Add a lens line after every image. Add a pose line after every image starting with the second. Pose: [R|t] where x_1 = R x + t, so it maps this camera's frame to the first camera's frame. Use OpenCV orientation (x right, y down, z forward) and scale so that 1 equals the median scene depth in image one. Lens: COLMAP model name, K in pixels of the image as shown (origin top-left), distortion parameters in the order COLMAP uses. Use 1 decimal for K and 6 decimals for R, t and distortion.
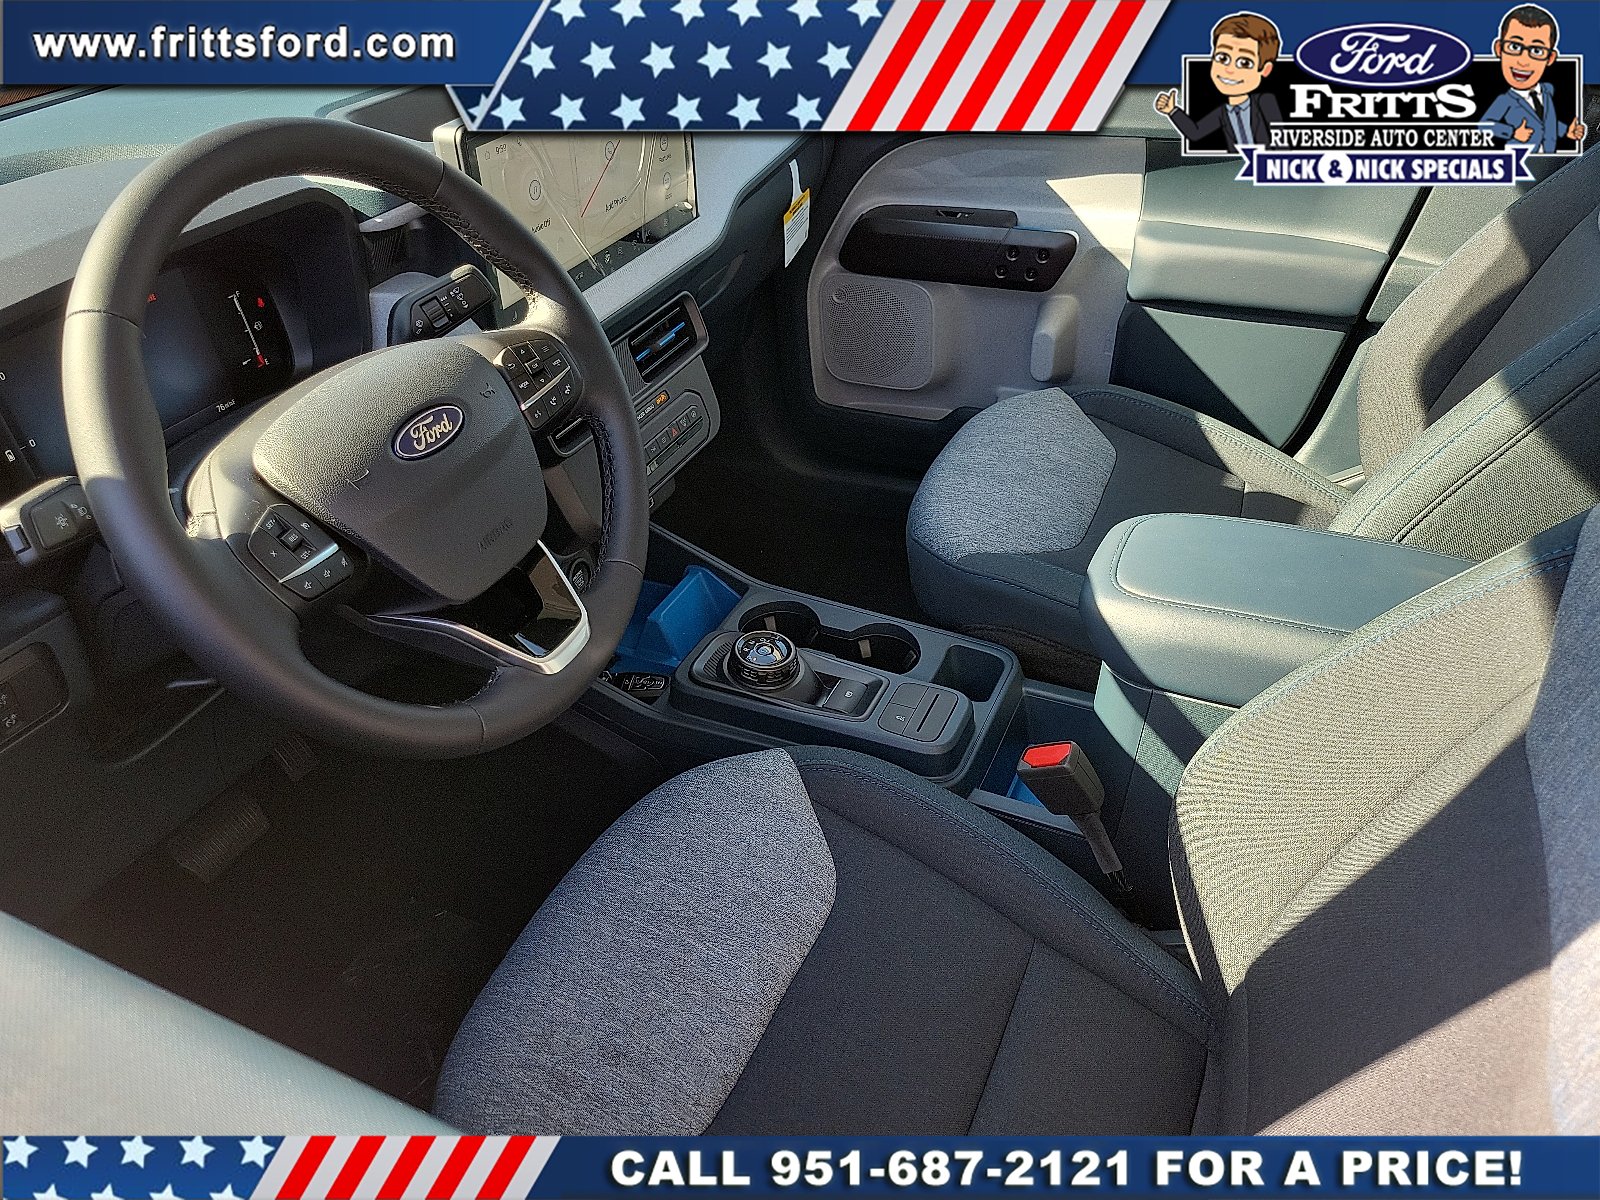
lens RADIAL K [[1172.3, 0, 772.0], [0, 1172.3, 594.3], [0, 0, 1]] dist [-0.006545, -0.006027]
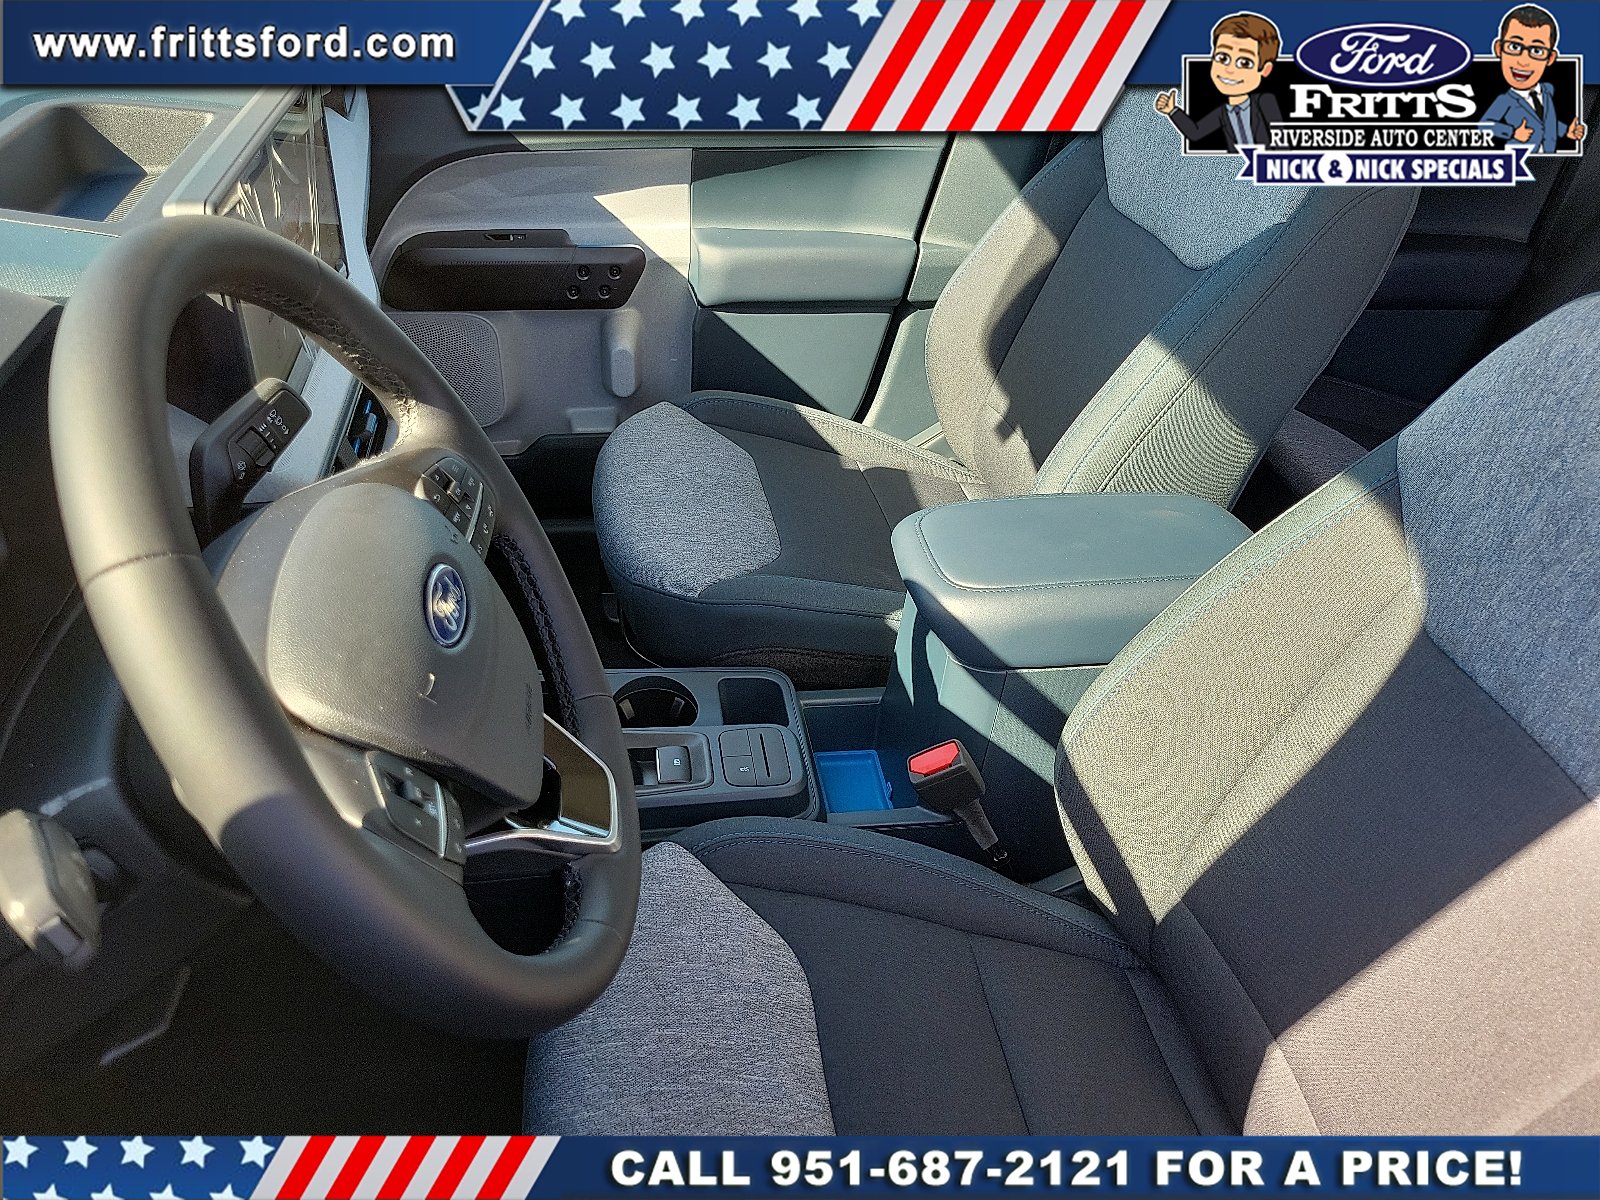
lens RADIAL K [[1172.3, 0, 772.0], [0, 1172.3, 594.3], [0, 0, 1]] dist [-0.006545, -0.006027]
pose [[0.831085, -0.238325, 0.502492, -0.237134], [0.235468, 0.969336, 0.070297, -0.070853], [-0.503837, 0.059898, 0.861719, 0.111349]]
